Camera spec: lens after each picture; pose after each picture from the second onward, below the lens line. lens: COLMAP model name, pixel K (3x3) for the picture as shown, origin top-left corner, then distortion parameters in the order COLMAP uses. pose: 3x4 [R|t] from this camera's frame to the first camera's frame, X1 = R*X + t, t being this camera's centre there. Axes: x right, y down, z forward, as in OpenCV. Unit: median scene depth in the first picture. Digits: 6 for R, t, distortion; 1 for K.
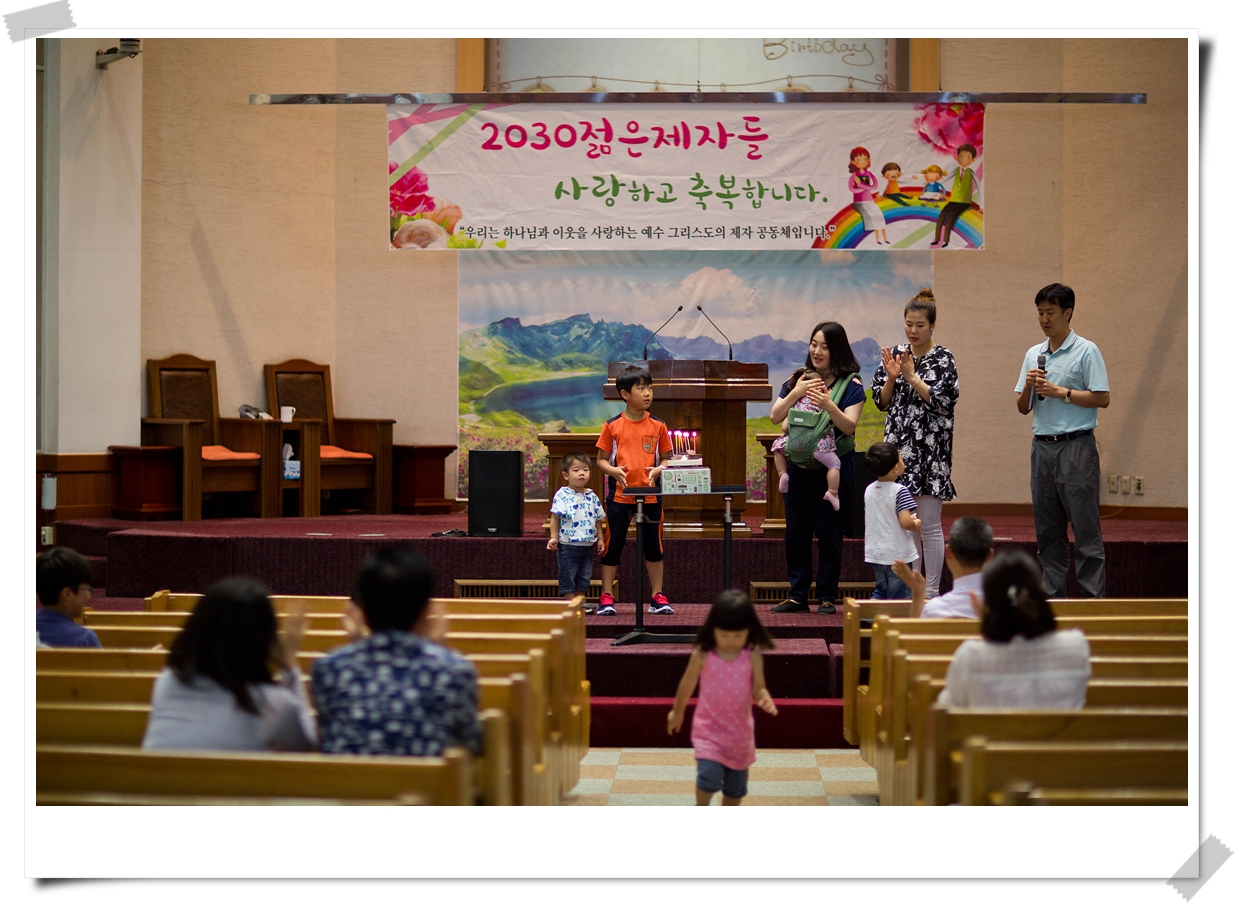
lens RADIAL K [[2785.8, 0, 621.1], [0, 2785.8, 456.0], [0, 0, 1]] dist [-0.094861, 0.000000]
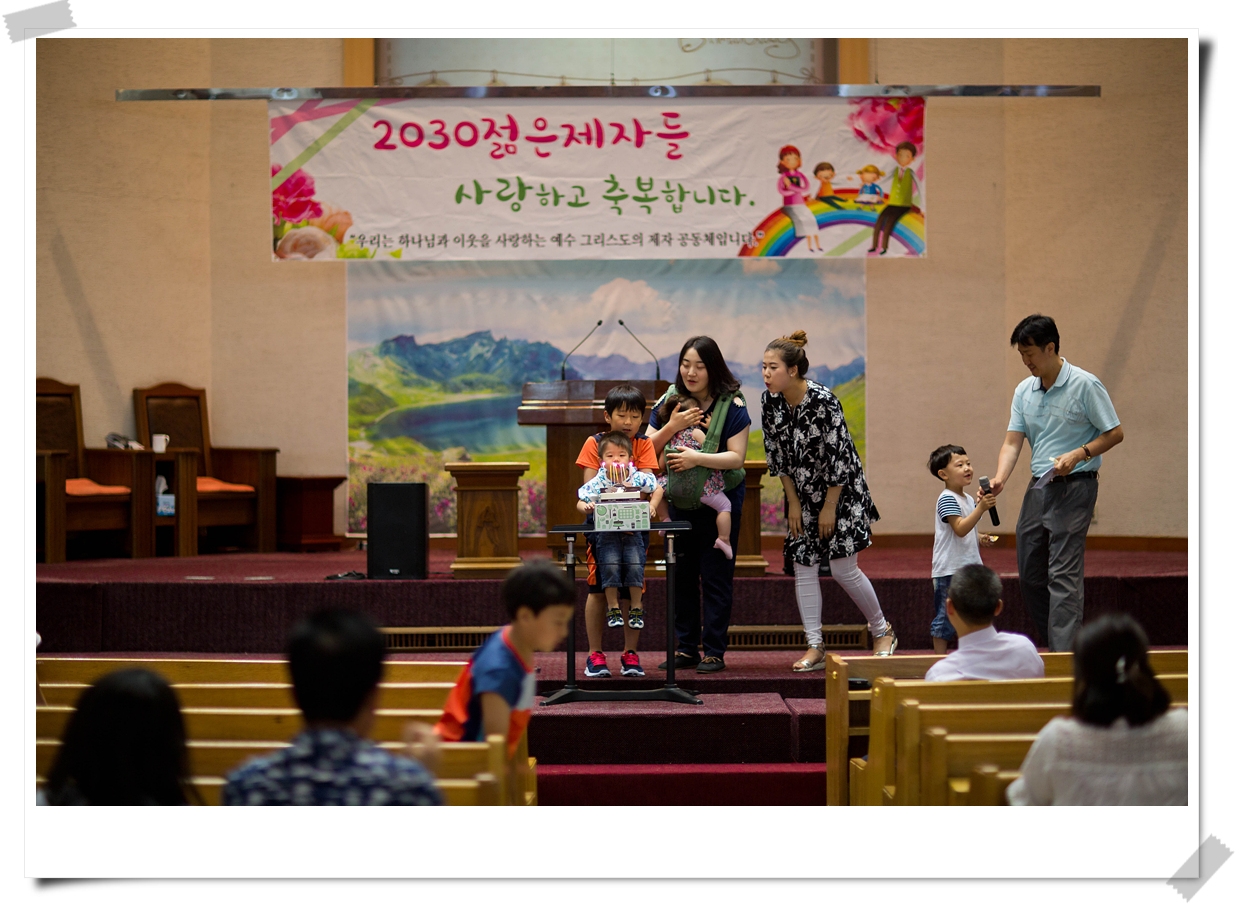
lens RADIAL K [[2785.8, 0, 622.2], [0, 2785.8, 449.3], [0, 0, 1]] dist [-0.094861, 0.000000]
pose [[0.998596, -0.008676, 0.052251, -0.017484], [0.009221, 0.999905, -0.010197, -0.002557], [-0.052157, 0.010664, 0.998582, 0.092188]]
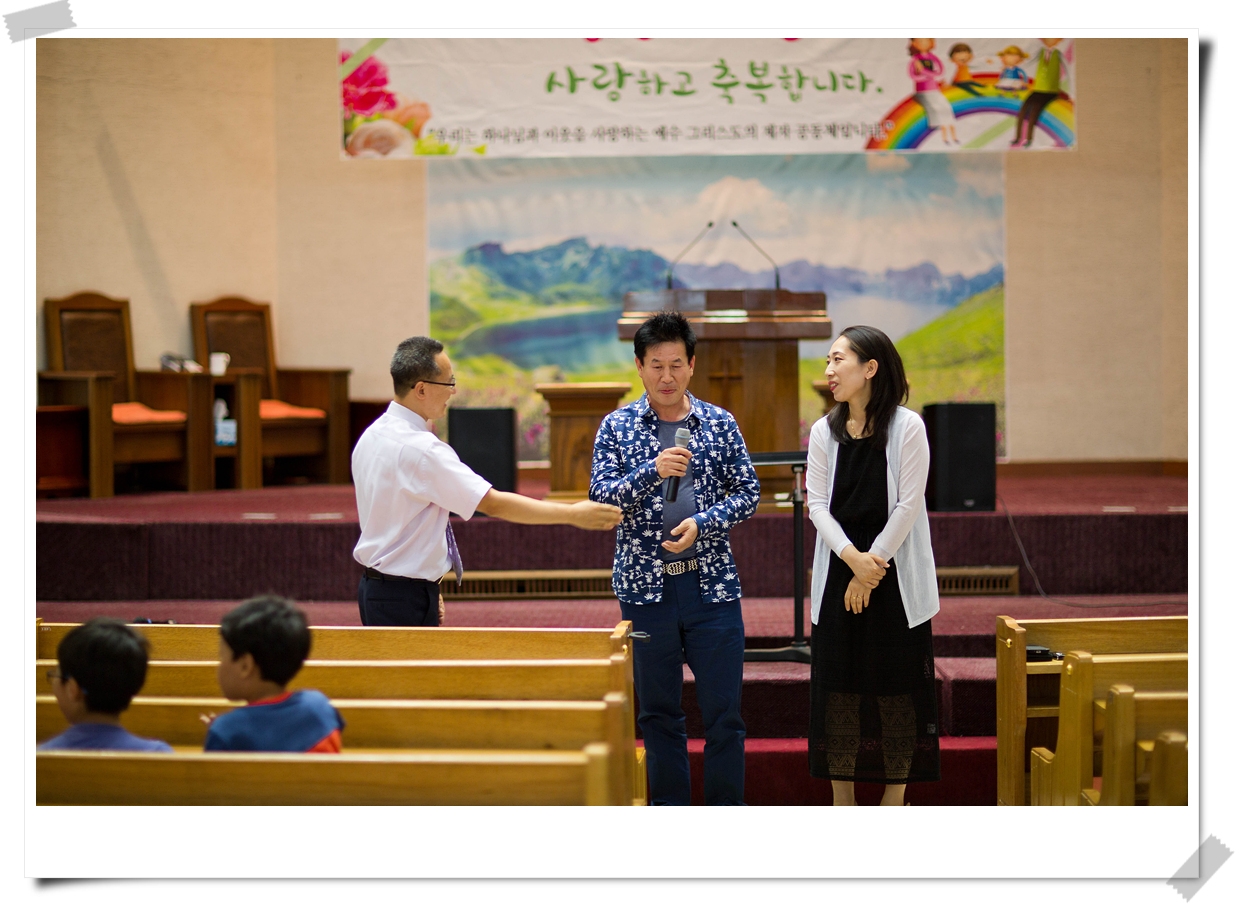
lens RADIAL K [[2785.8, 0, 620.2], [0, 2785.8, 458.0], [0, 0, 1]] dist [-0.094861, 0.000000]
pose [[0.999756, -0.014546, 0.016595, -0.017125], [0.014179, 0.999657, 0.022029, -0.003900], [-0.016909, -0.021788, 0.999620, 0.189824]]
